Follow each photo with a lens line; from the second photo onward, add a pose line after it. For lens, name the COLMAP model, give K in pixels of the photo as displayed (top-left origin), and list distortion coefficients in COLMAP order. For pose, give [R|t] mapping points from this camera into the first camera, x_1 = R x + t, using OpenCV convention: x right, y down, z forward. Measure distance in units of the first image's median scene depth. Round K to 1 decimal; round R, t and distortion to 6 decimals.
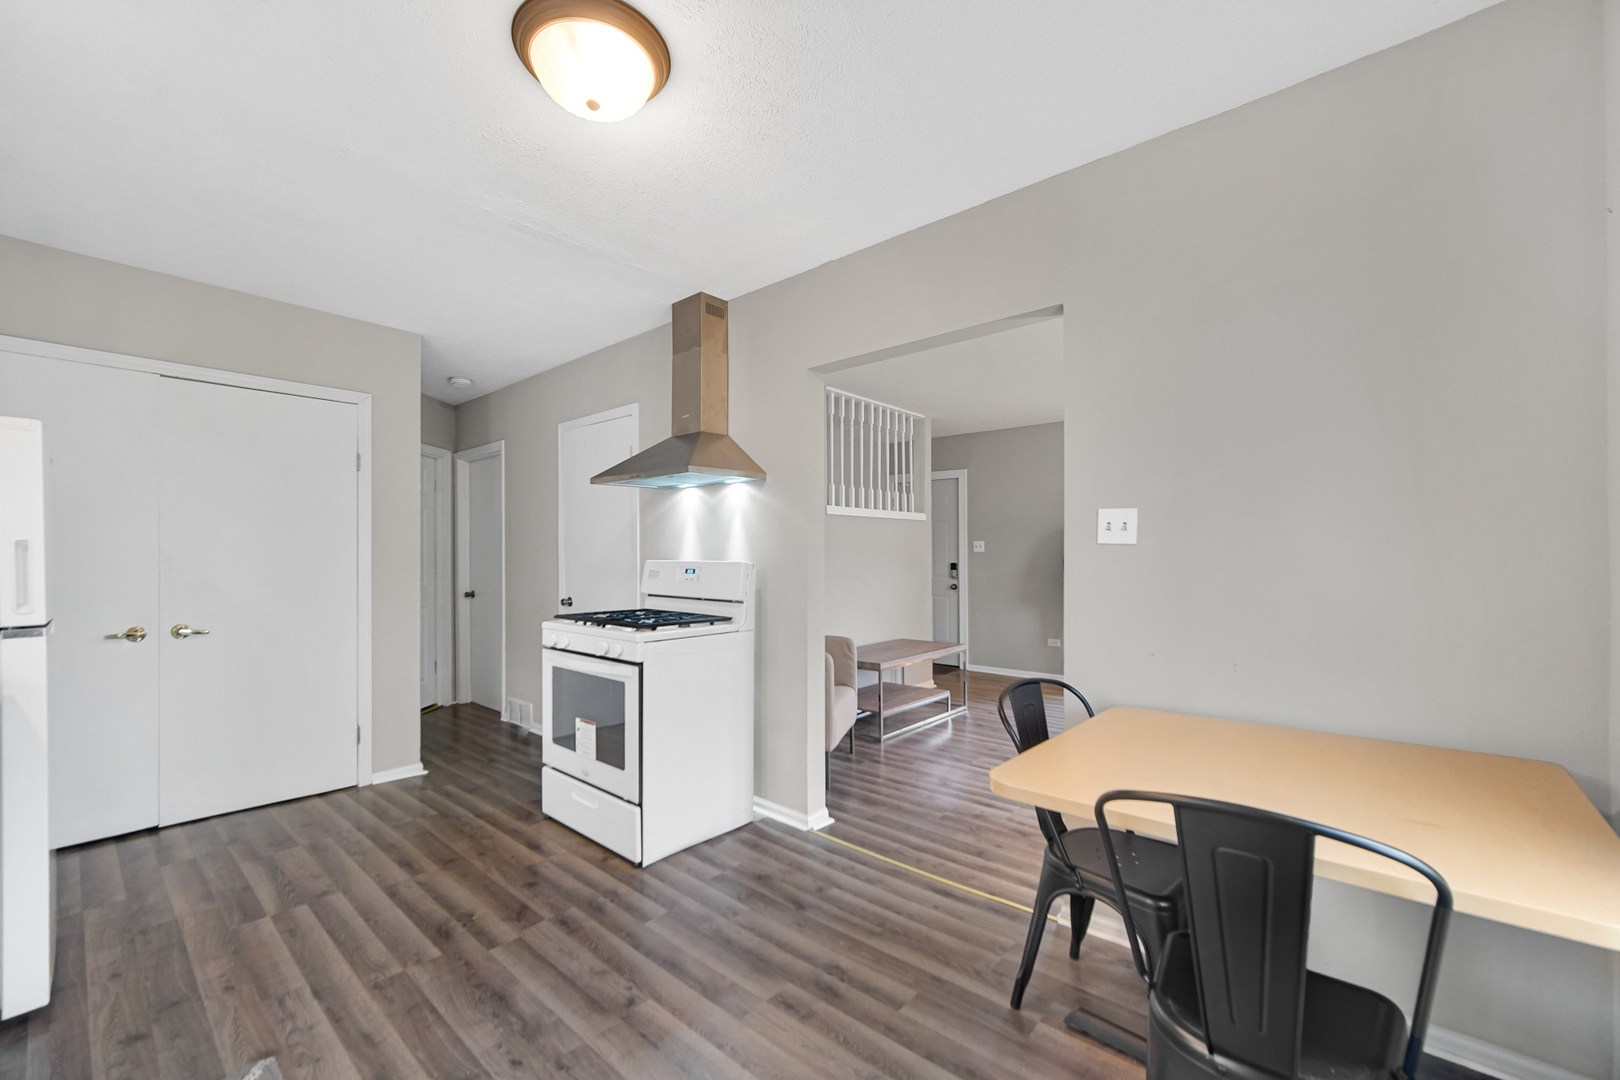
lens RADIAL K [[651.1, 0, 796.4], [0, 651.1, 549.5], [0, 0, 1]] dist [-0.002065, 0.001081]
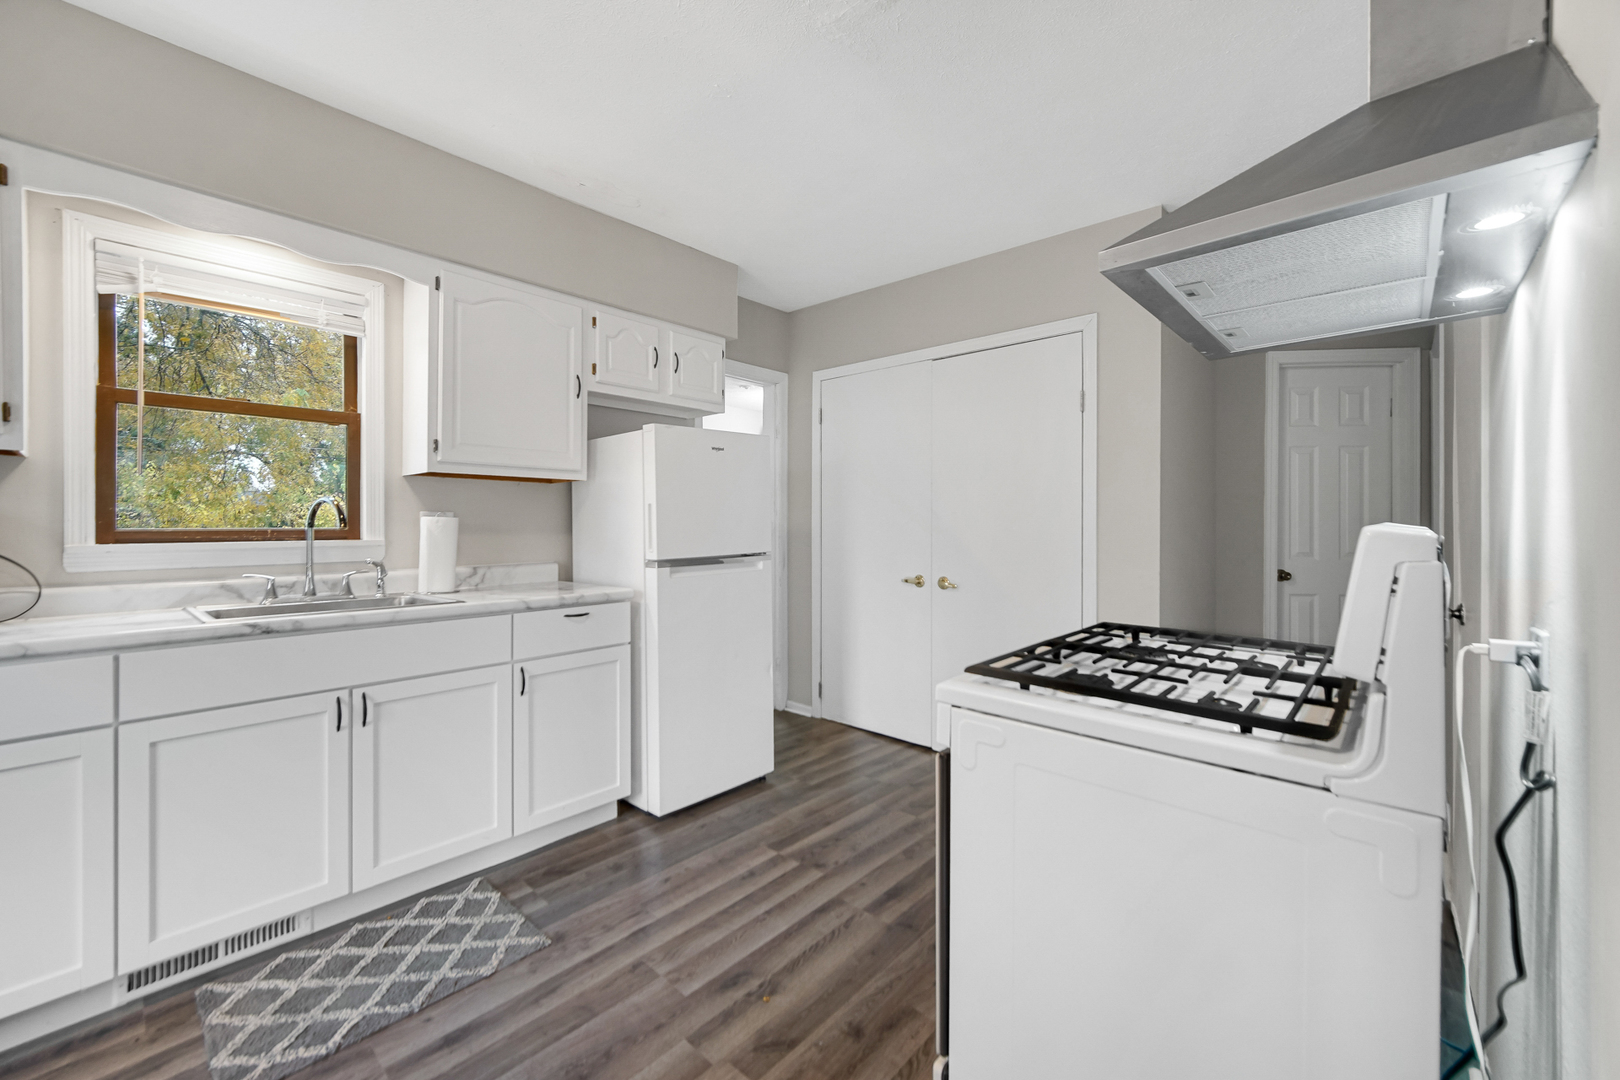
lens RADIAL K [[651.1, 0, 802.9], [0, 651.1, 519.6], [0, 0, 1]] dist [-0.002065, 0.001081]
pose [[-0.021140, 0.002378, -0.999774, 0.252818], [0.000584, 0.999997, 0.002366, 0.018643], [0.999776, -0.000534, -0.021141, 1.087056]]
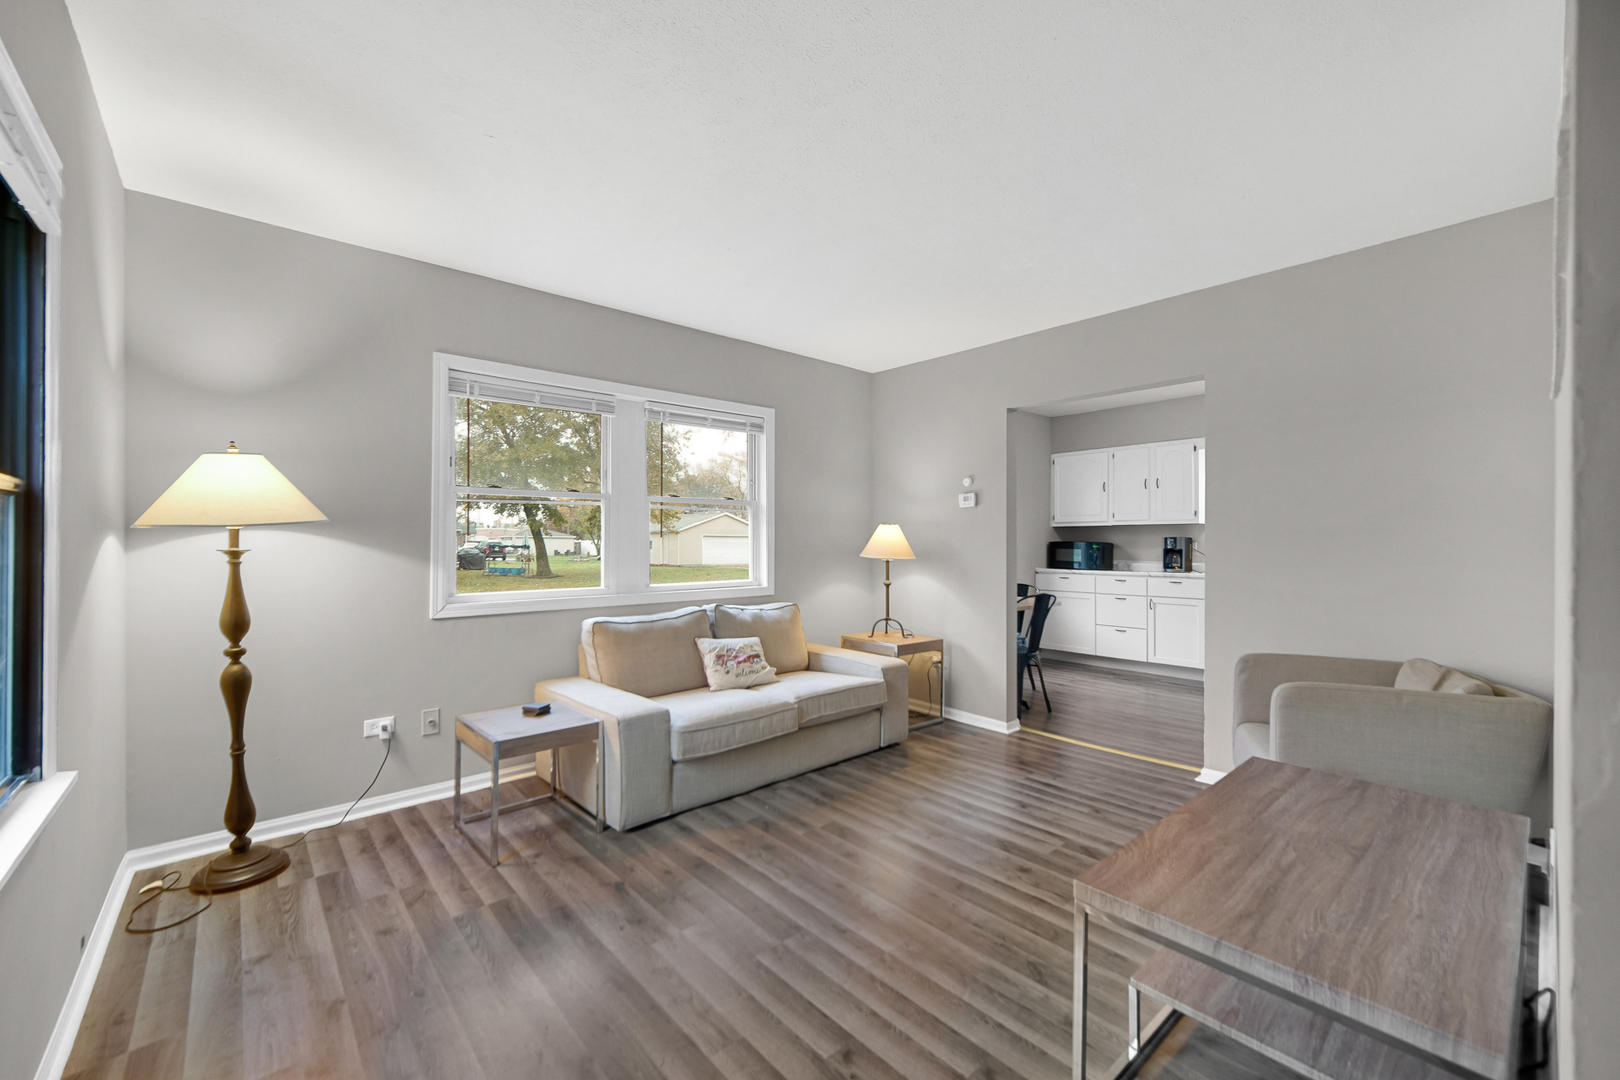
lens RADIAL K [[651.1, 0, 805.7], [0, 651.1, 543.1], [0, 0, 1]] dist [-0.002065, 0.001081]
pose [[-0.992734, 0.001601, 0.120318, 0.812601], [0.001523, 0.999999, -0.000744, 0.021019], [-0.120319, -0.000556, -0.992735, 3.051979]]
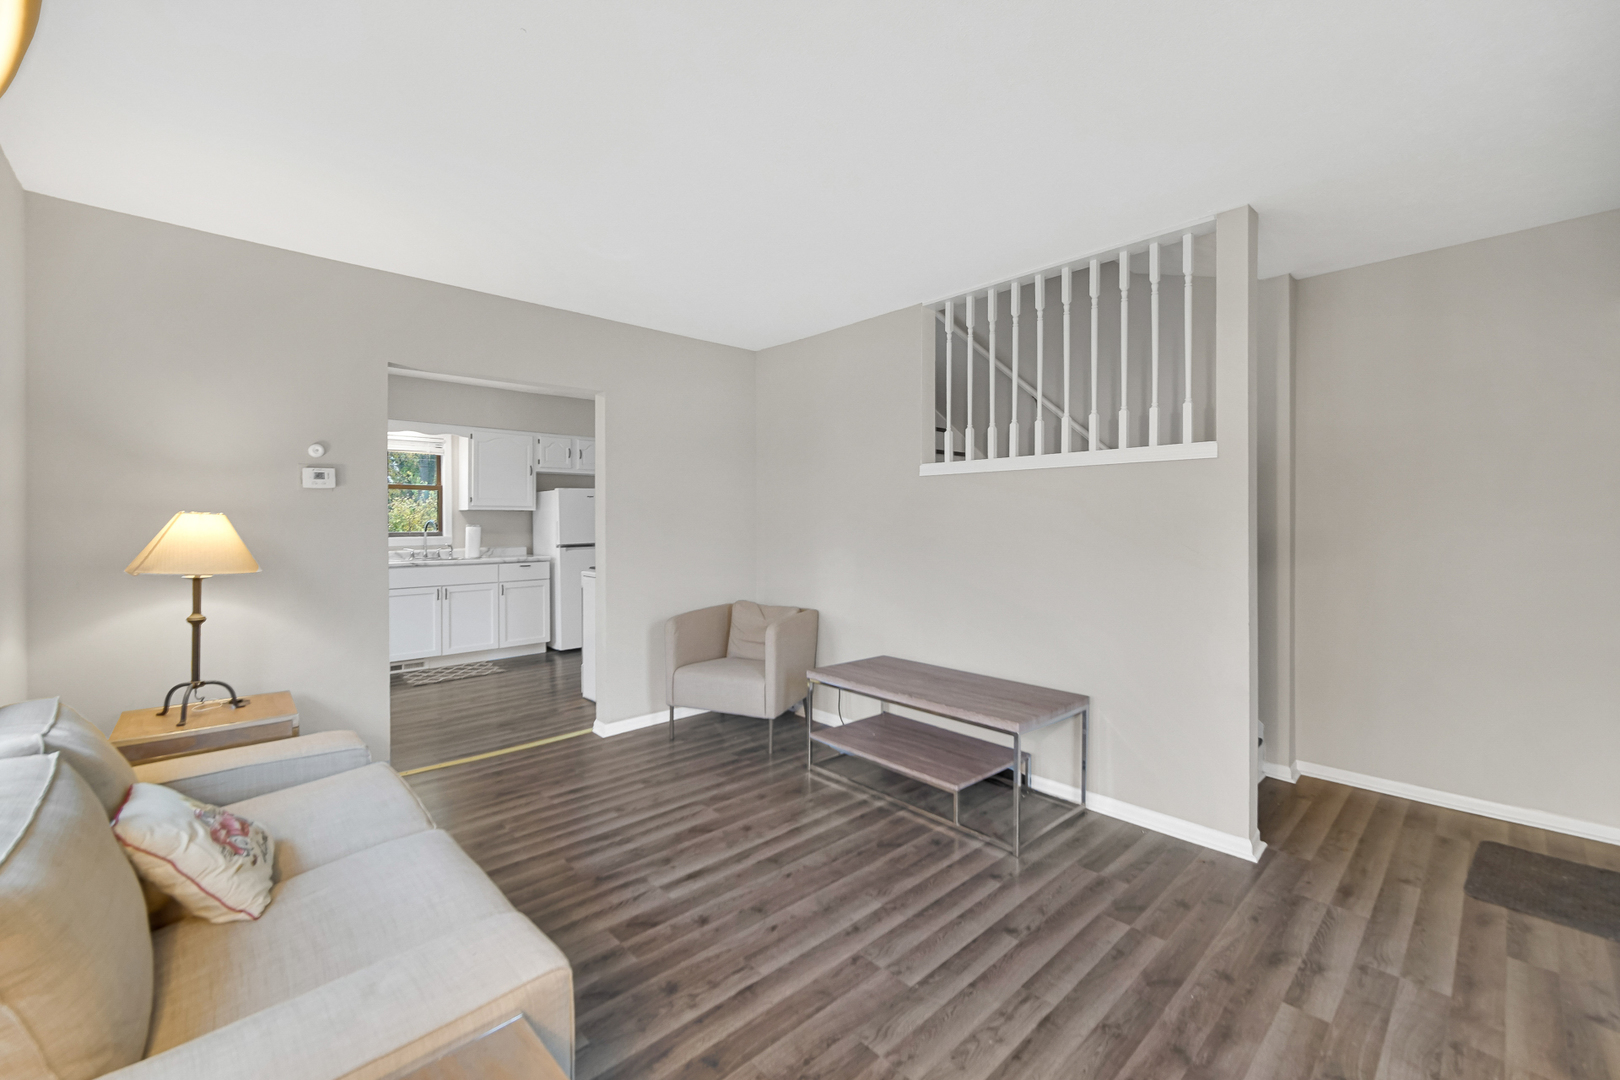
lens RADIAL K [[651.1, 0, 804.9], [0, 651.1, 530.2], [0, 0, 1]] dist [-0.002065, 0.001081]
pose [[-0.099352, 0.021528, -0.994819, 1.809336], [0.000732, 0.999767, 0.021562, -0.030306], [0.995052, 0.001414, -0.099345, 2.149634]]
